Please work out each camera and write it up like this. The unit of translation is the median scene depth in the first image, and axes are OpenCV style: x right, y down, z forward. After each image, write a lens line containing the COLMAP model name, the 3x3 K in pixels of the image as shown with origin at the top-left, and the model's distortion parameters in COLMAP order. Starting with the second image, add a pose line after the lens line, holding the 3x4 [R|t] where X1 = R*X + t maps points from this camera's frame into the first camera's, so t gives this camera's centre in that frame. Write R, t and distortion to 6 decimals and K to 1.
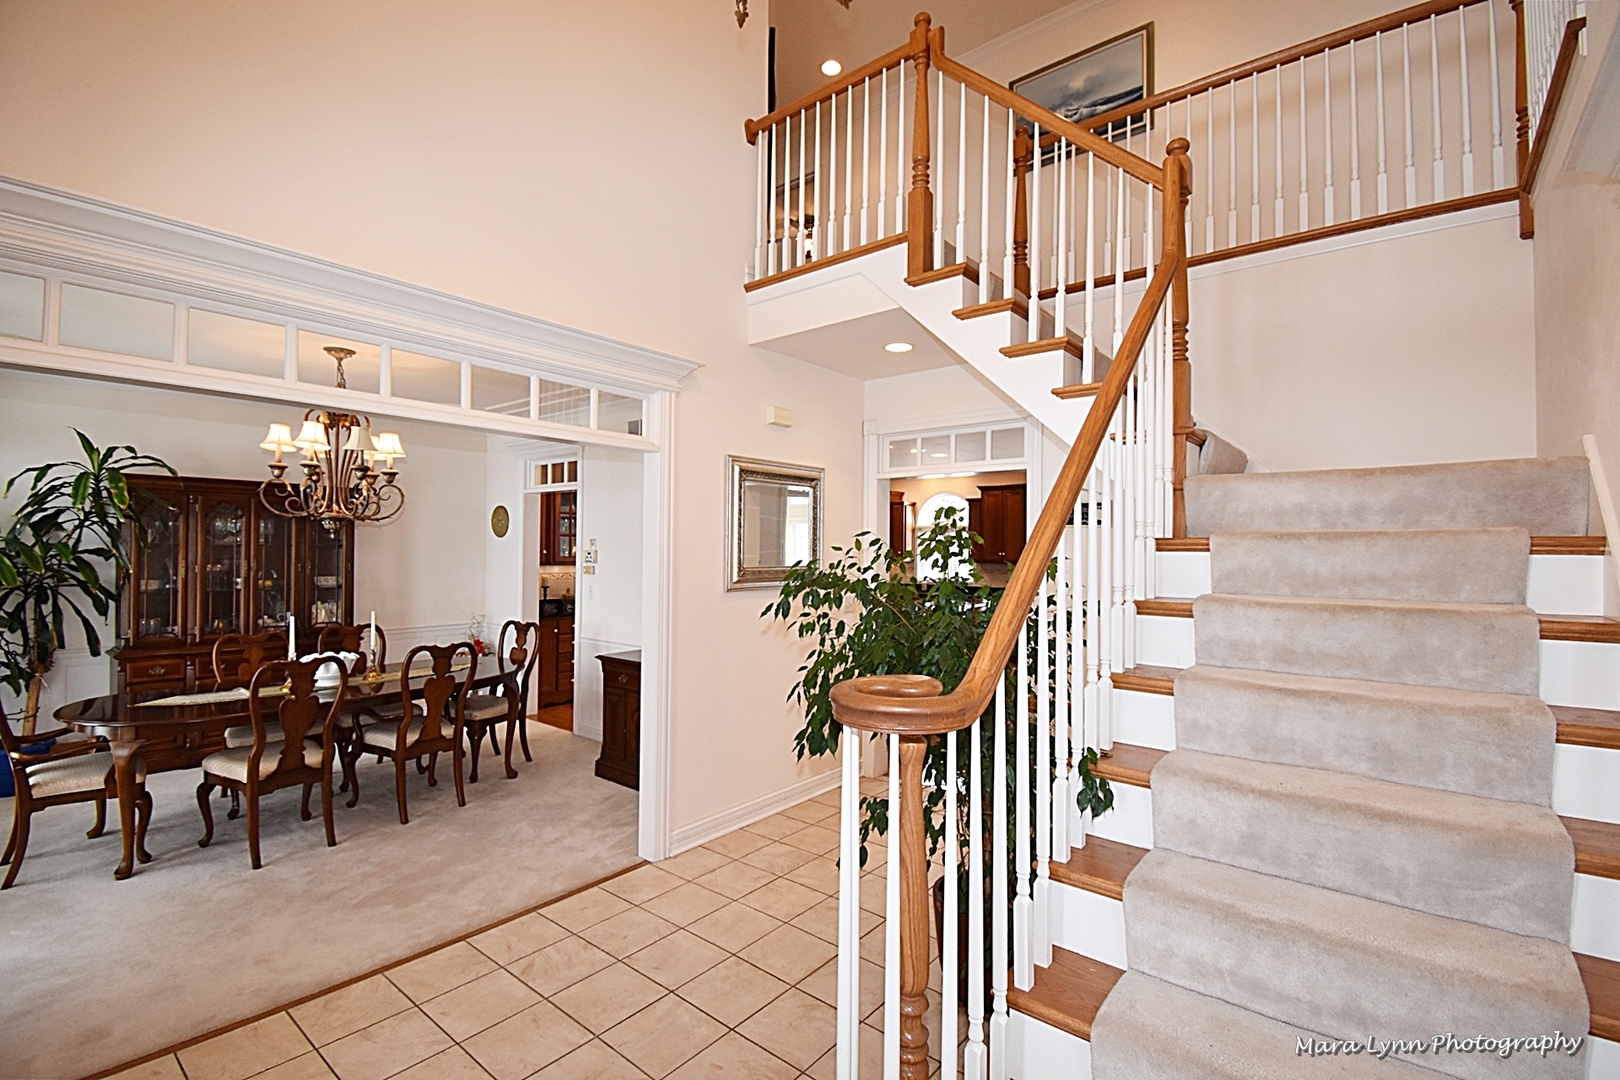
lens RADIAL K [[717.8, 0, 825.3], [0, 717.8, 542.3], [0, 0, 1]] dist [-0.008160, -0.007367]
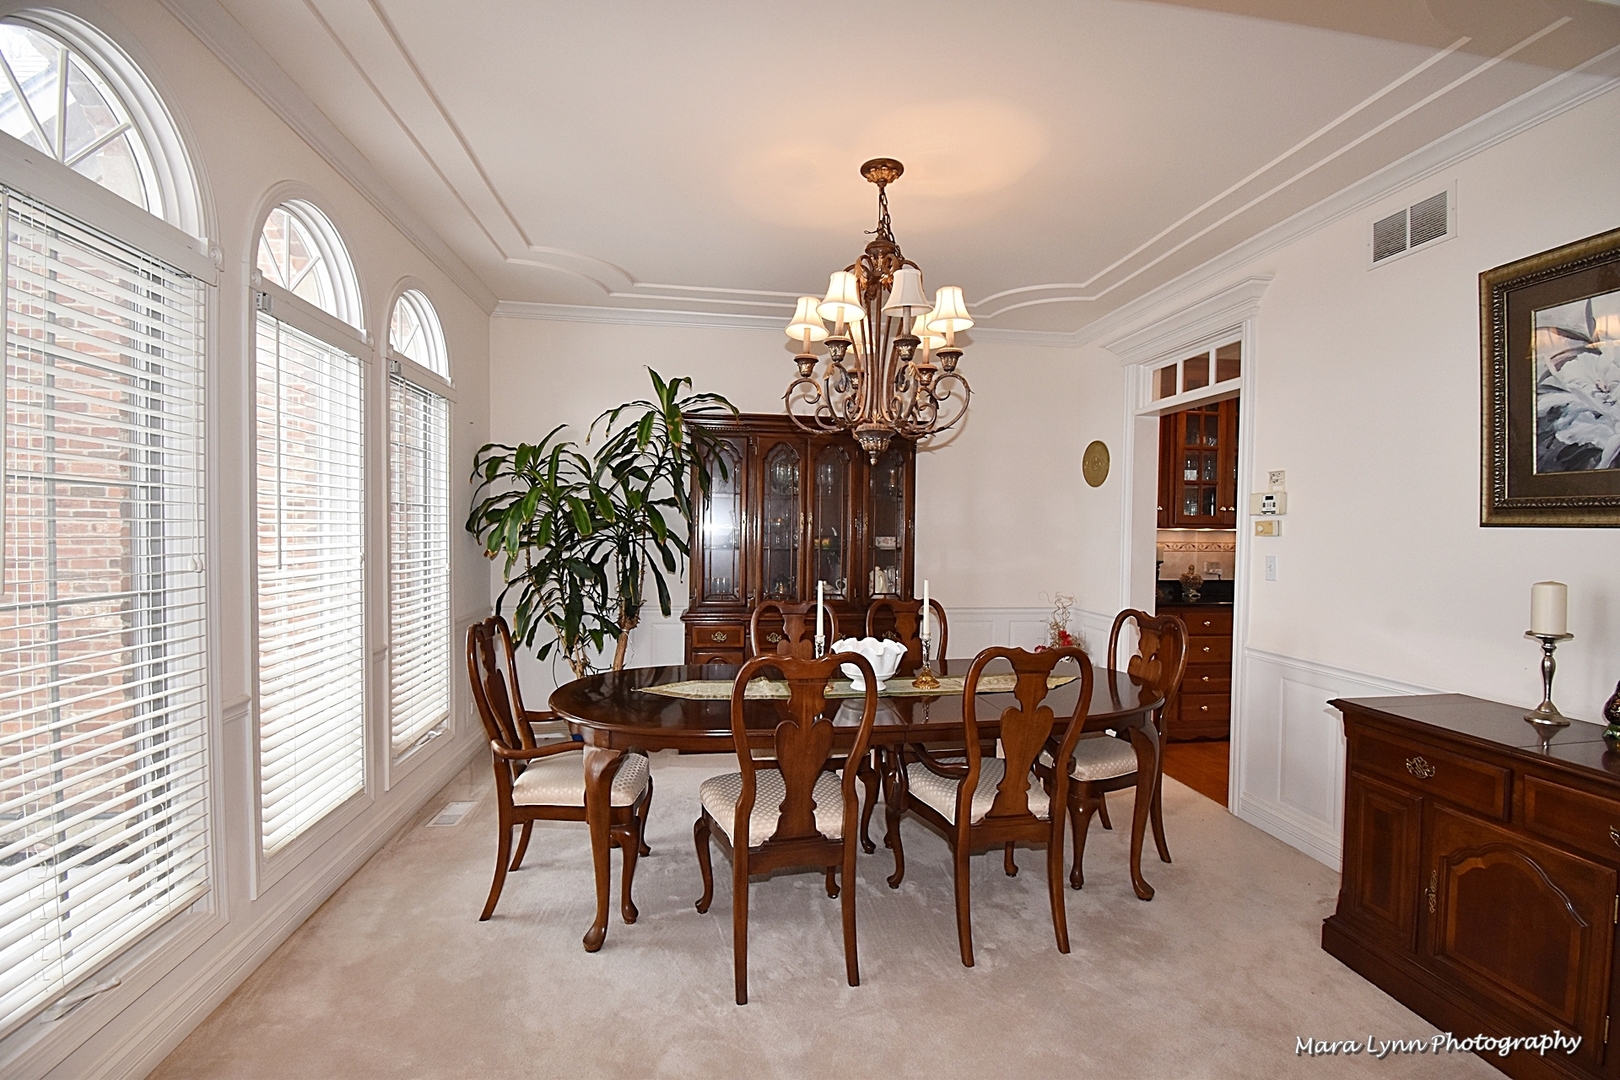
lens RADIAL K [[717.8, 0, 816.3], [0, 717.8, 542.7], [0, 0, 1]] dist [-0.008160, -0.007367]
pose [[0.730954, 0.011882, -0.682324, -0.265065], [0.000655, 0.999836, 0.018113, 0.050664], [0.682427, -0.013687, 0.730826, 0.457930]]
